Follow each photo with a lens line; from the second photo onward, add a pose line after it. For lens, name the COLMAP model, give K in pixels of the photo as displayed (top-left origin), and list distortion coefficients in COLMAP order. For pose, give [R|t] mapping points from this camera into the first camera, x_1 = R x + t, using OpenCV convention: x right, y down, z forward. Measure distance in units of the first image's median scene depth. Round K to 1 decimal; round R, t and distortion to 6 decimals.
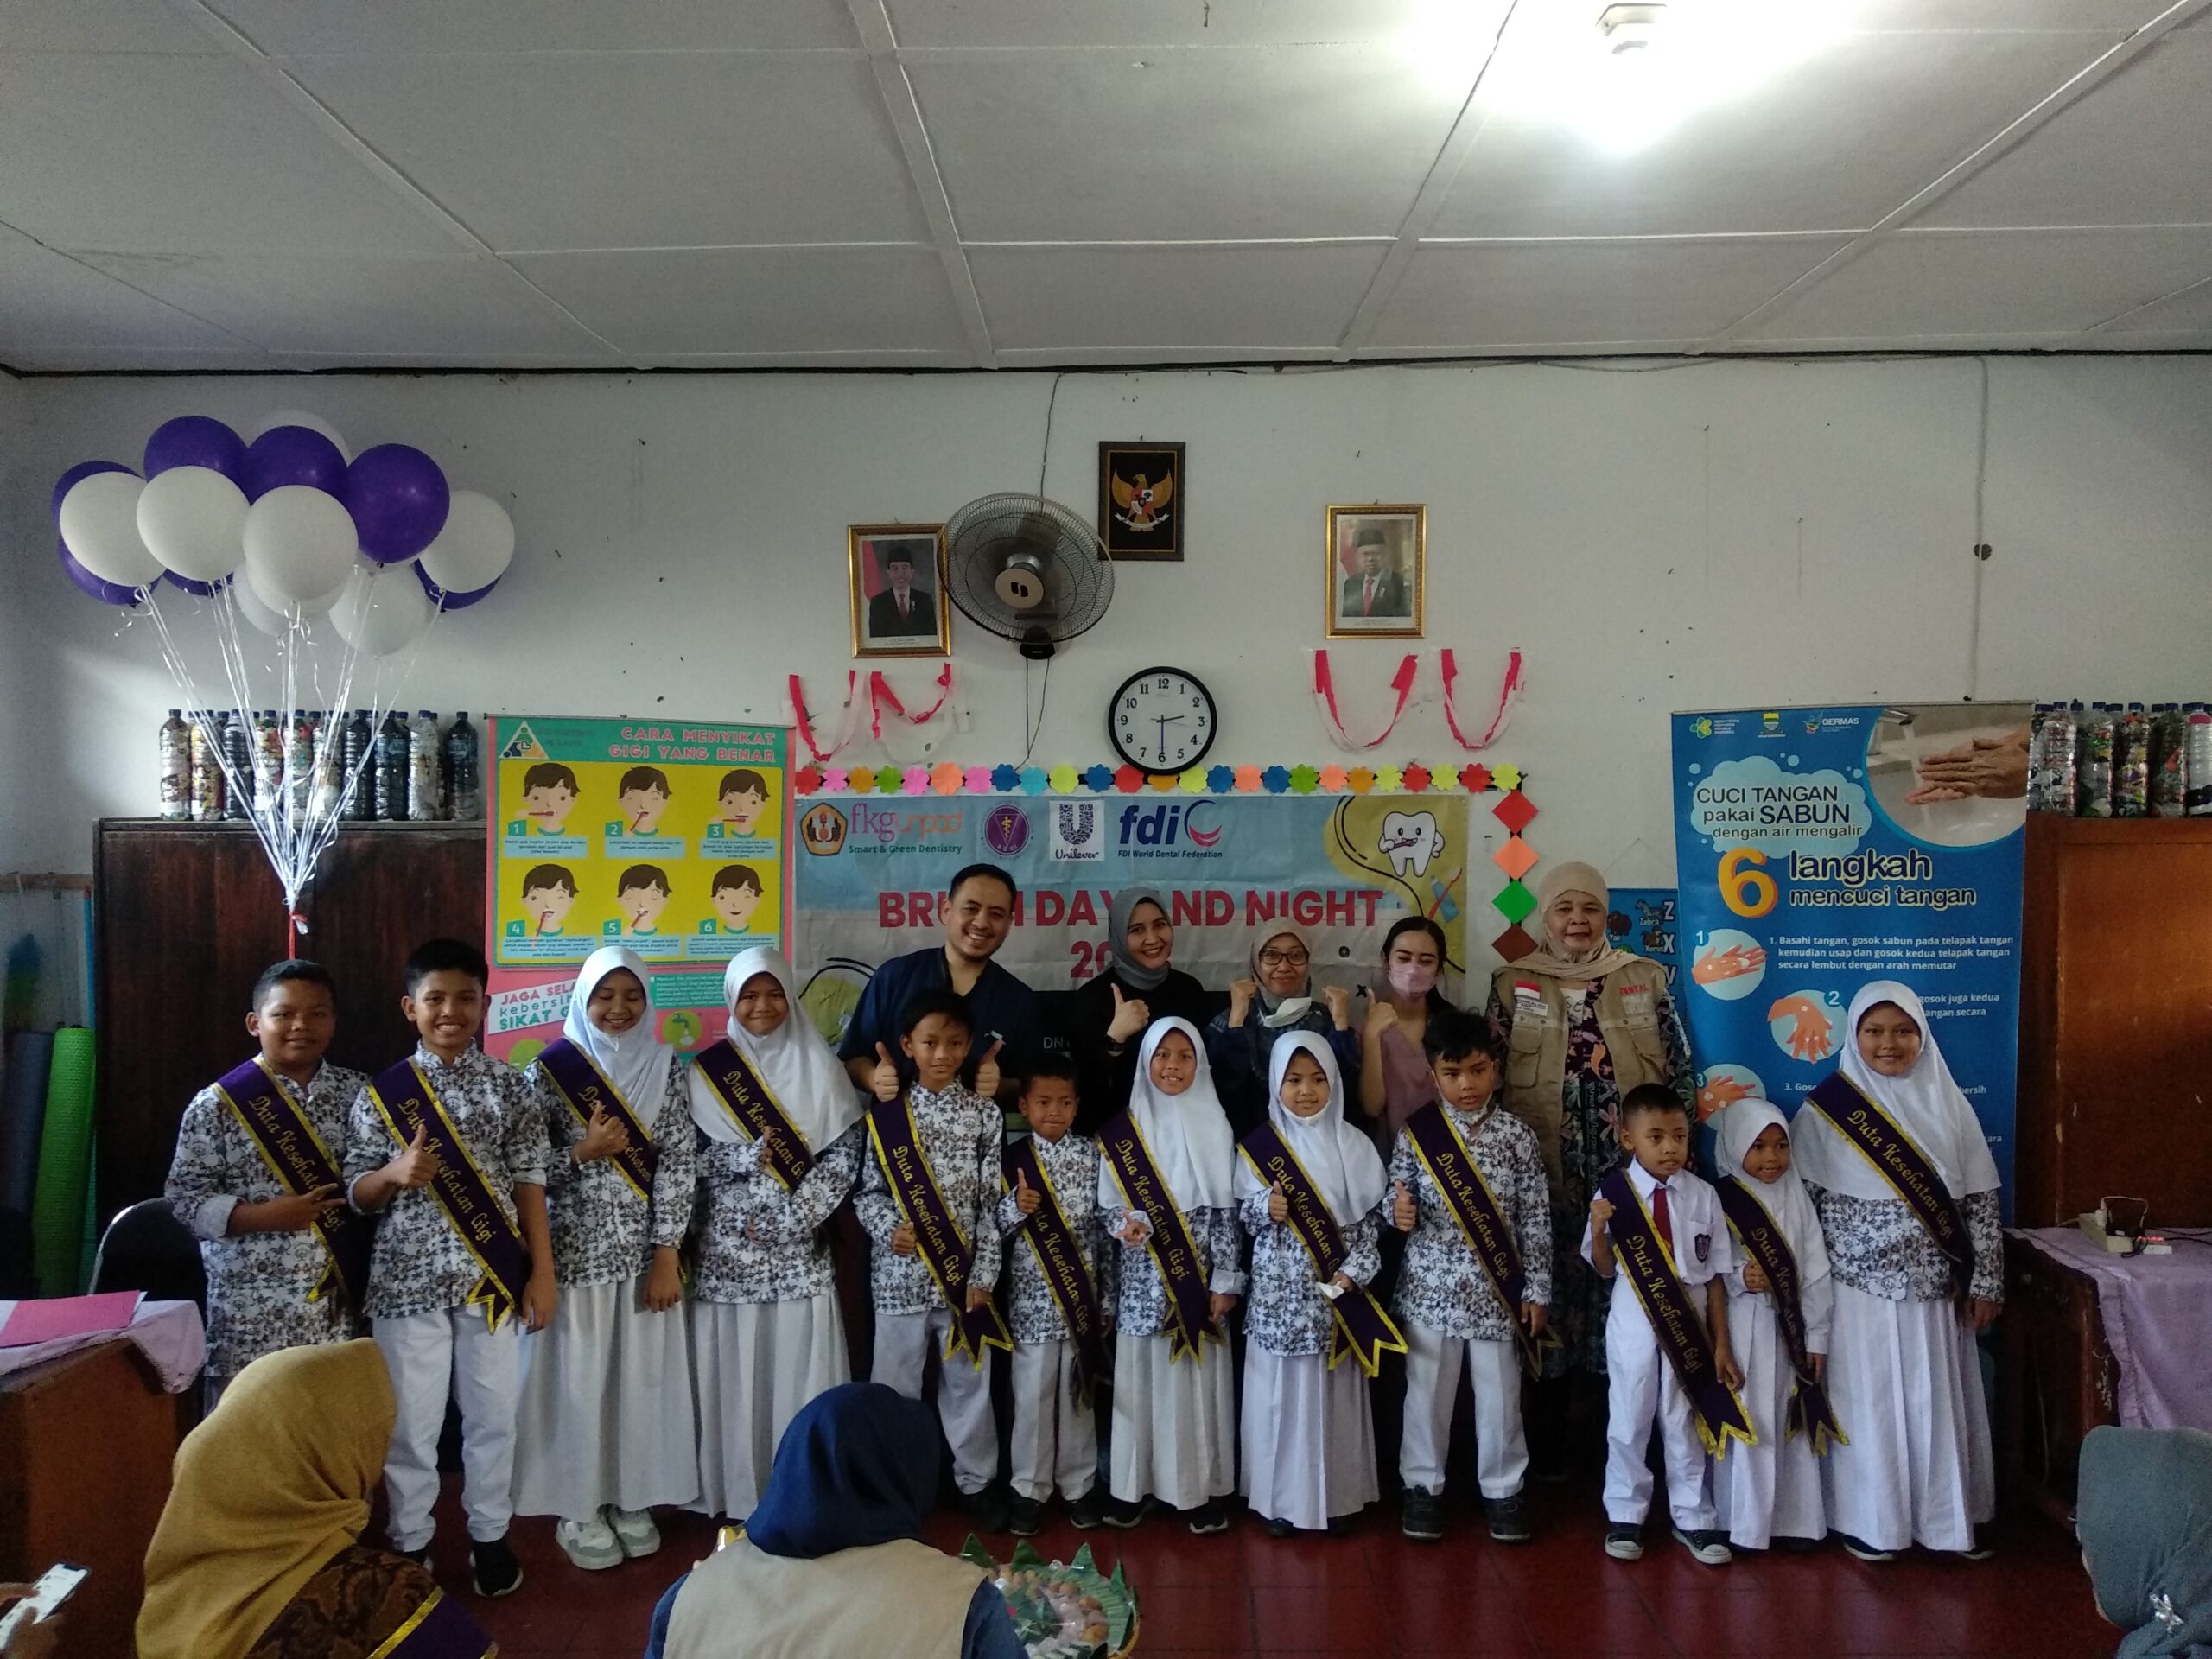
lens RADIAL K [[1684.0, 0, 1145.1], [0, 1684.0, 830.1], [0, 0, 1]] dist [0.037062, -0.006949]
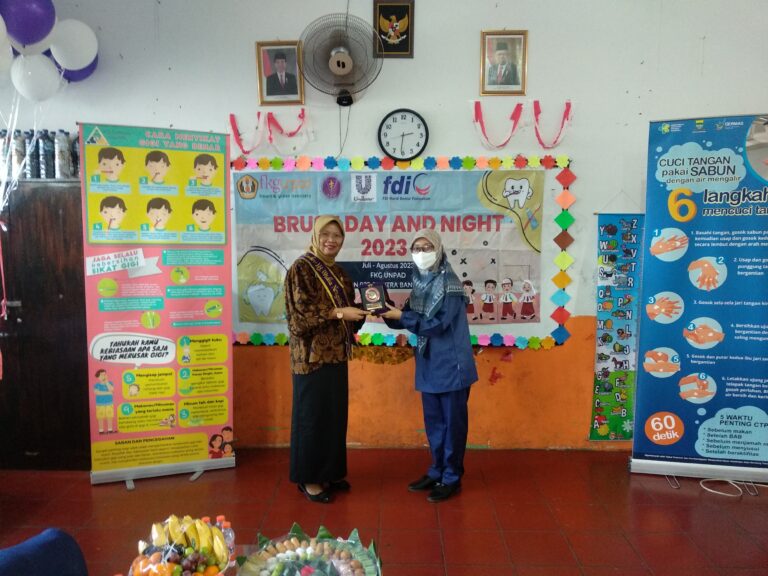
lens RADIAL K [[584.7, 0, 397.6], [0, 584.7, 288.2], [0, 0, 1]] dist [0.037062, -0.006949]
pose [[0.999966, 0.003220, -0.007539, 0.009588], [-0.002508, 0.995696, 0.092649, 0.060295], [0.007805, -0.092627, 0.995670, 0.237197]]
